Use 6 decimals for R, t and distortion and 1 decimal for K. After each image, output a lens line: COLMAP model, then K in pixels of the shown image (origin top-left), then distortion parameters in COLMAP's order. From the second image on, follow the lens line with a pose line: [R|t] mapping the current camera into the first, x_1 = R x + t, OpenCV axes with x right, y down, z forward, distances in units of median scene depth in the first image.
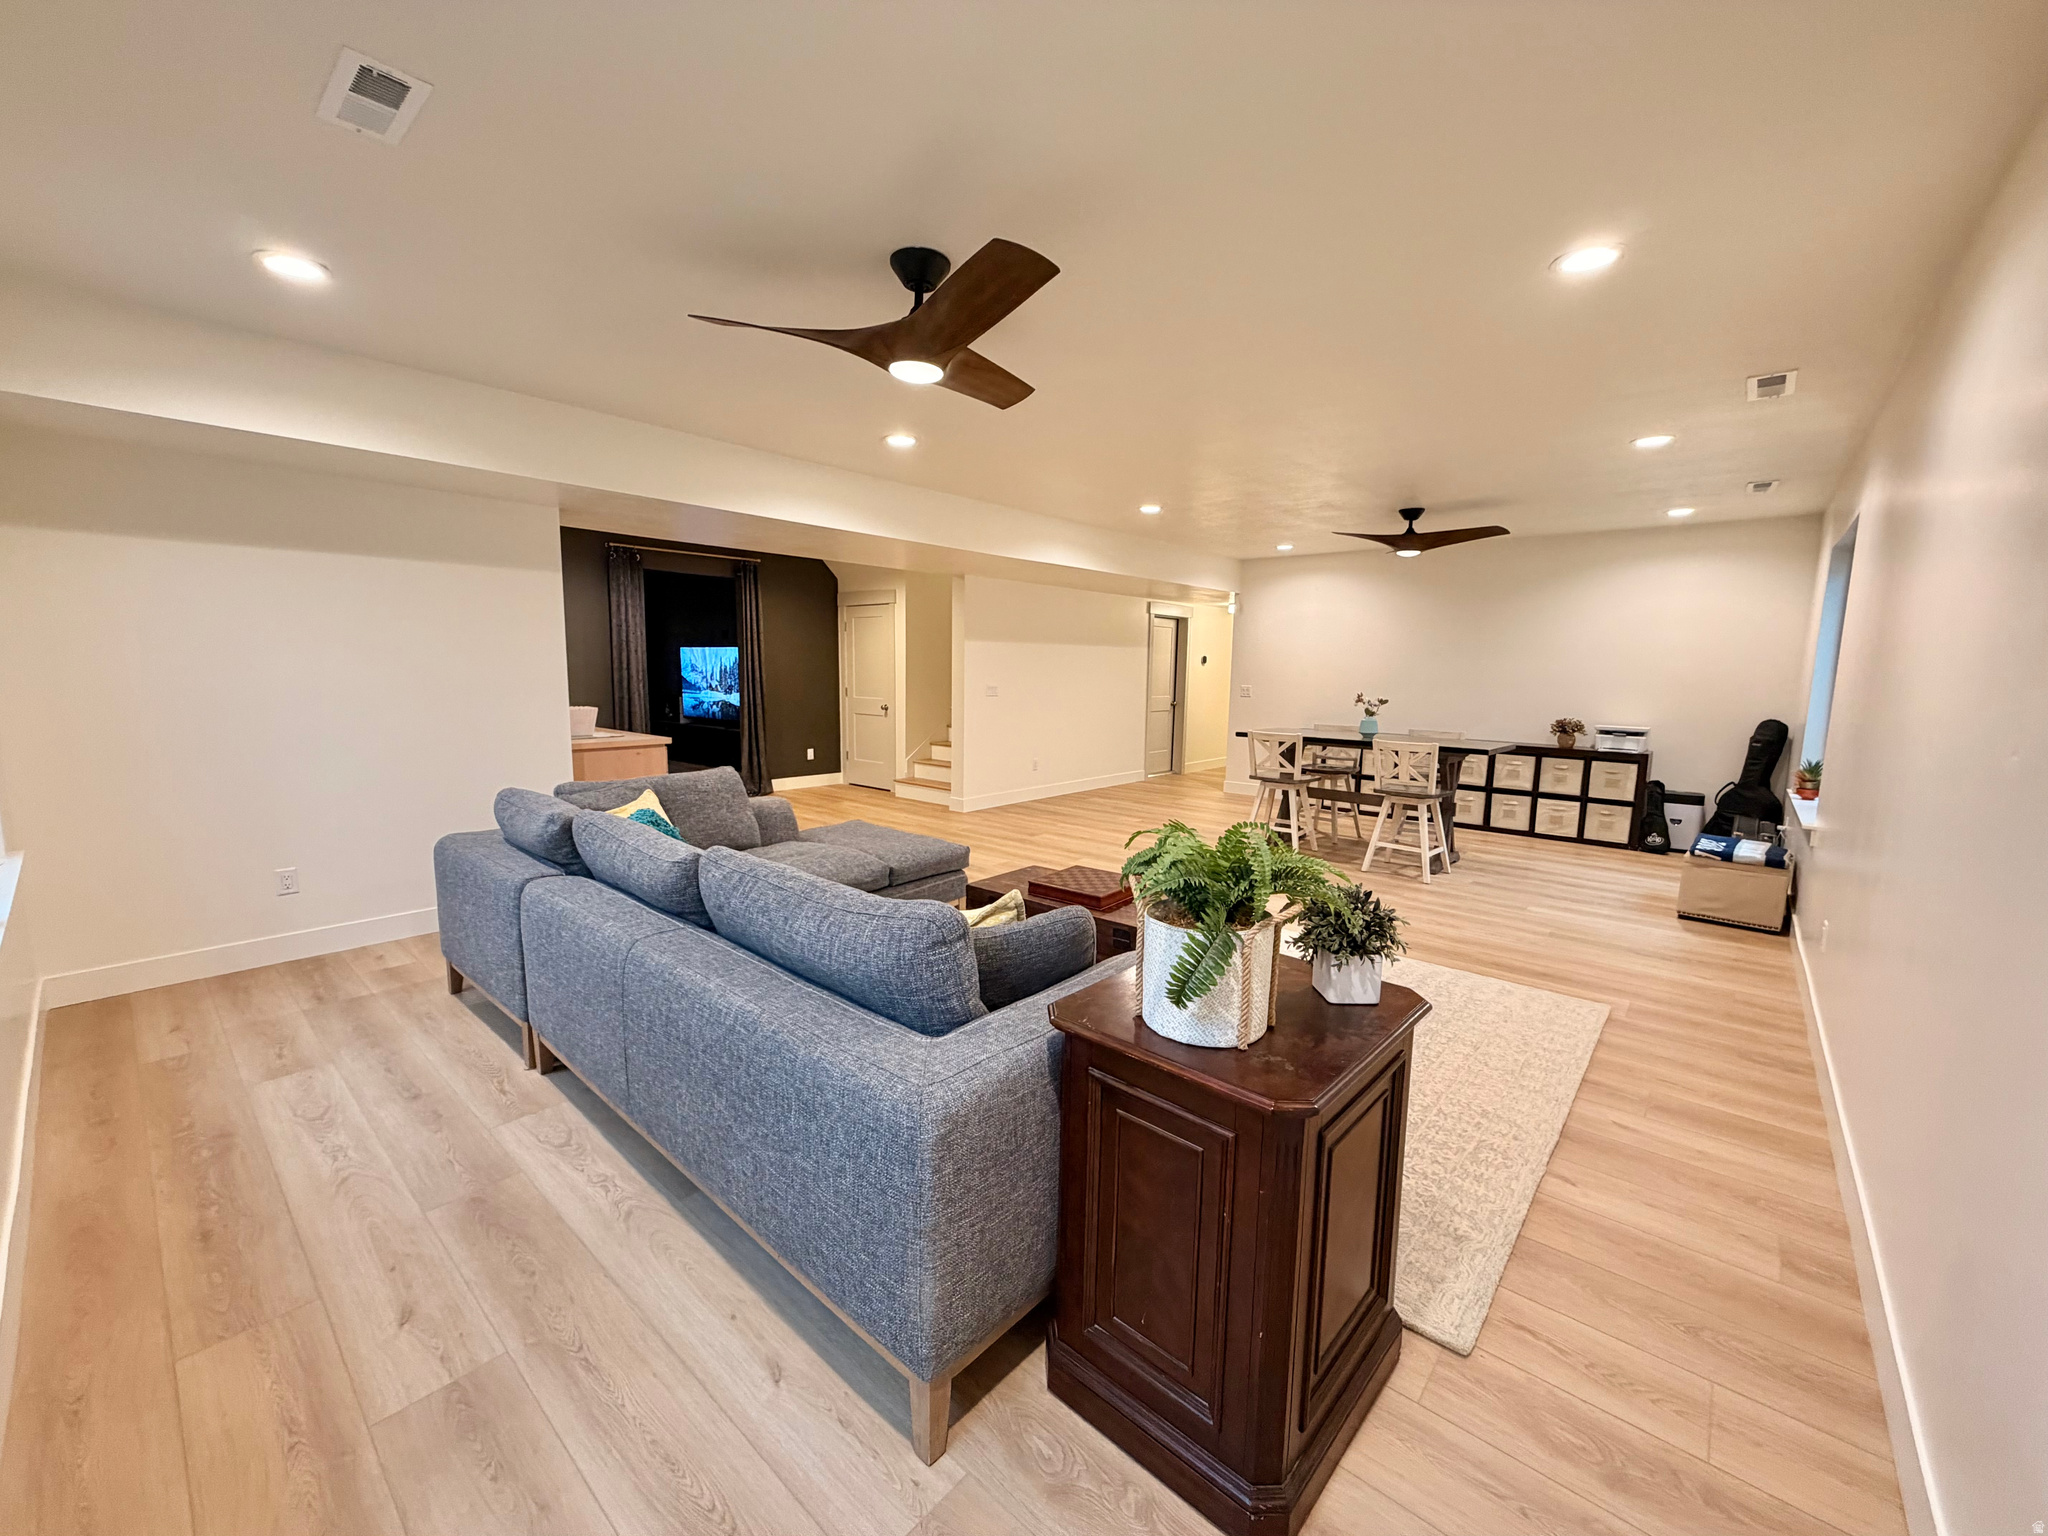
lens RADIAL K [[817.1, 0, 1024.0], [0, 817.1, 768.0], [0, 0, 1]] dist [0.002987, 0.000134]
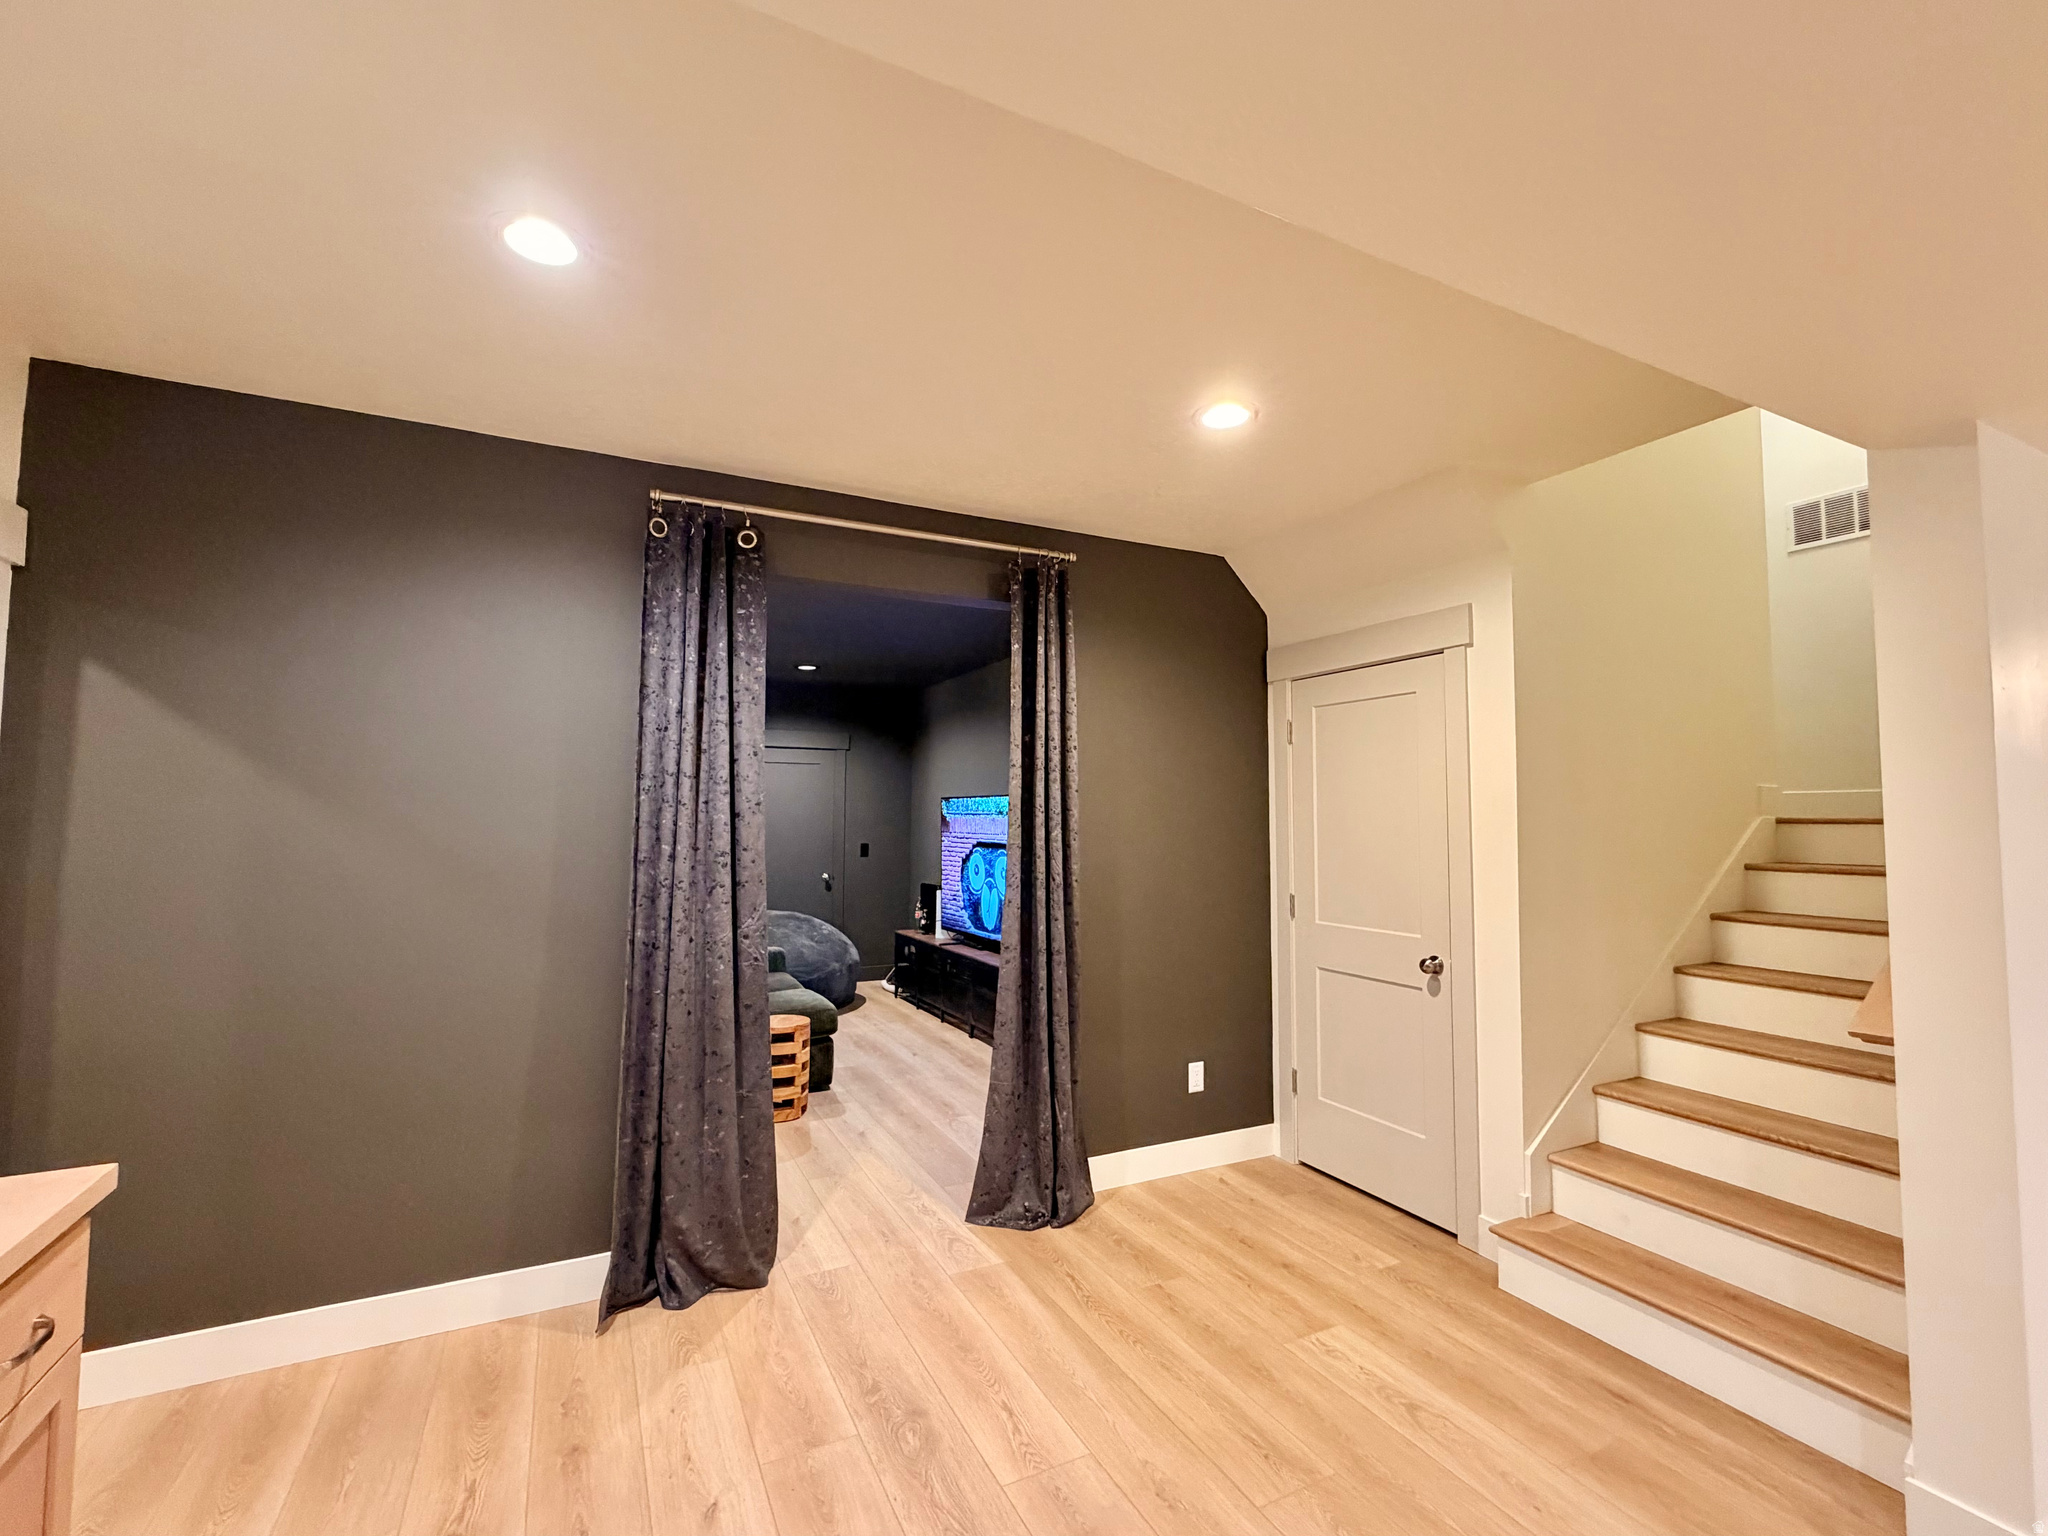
lens RADIAL K [[899.8, 0, 1024.0], [0, 899.8, 768.0], [0, 0, 1]] dist [-0.000255, -0.000011]
pose [[0.924959, -0.031275, -0.378778, -0.183514], [-0.038582, 0.983734, -0.175439, -0.082738], [0.378104, 0.176888, 0.908707, 0.607247]]
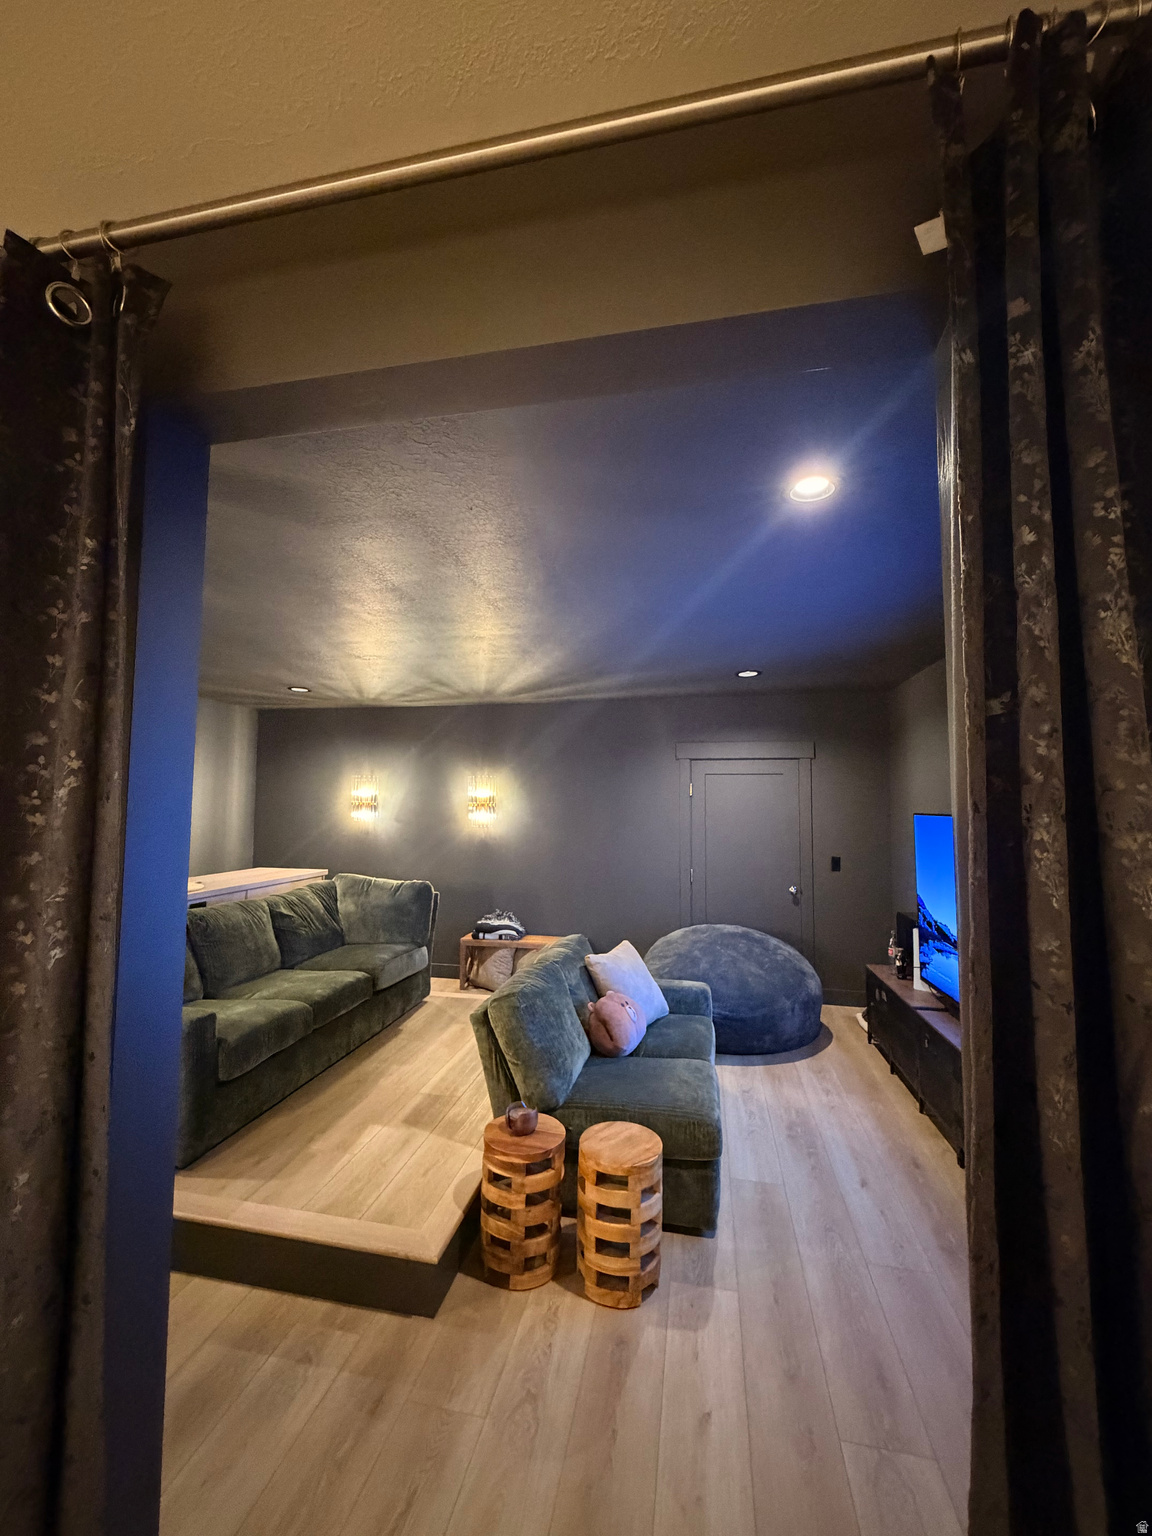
lens RADIAL K [[612.8, 0, 576.0], [0, 612.8, 768.0], [0, 0, 1]] dist [0.002987, 0.000134]
pose [[0.495562, -0.065507, -0.866099, -0.233416], [-0.108062, 0.984755, -0.136312, -0.108714], [0.861824, 0.161143, 0.480928, 0.733871]]
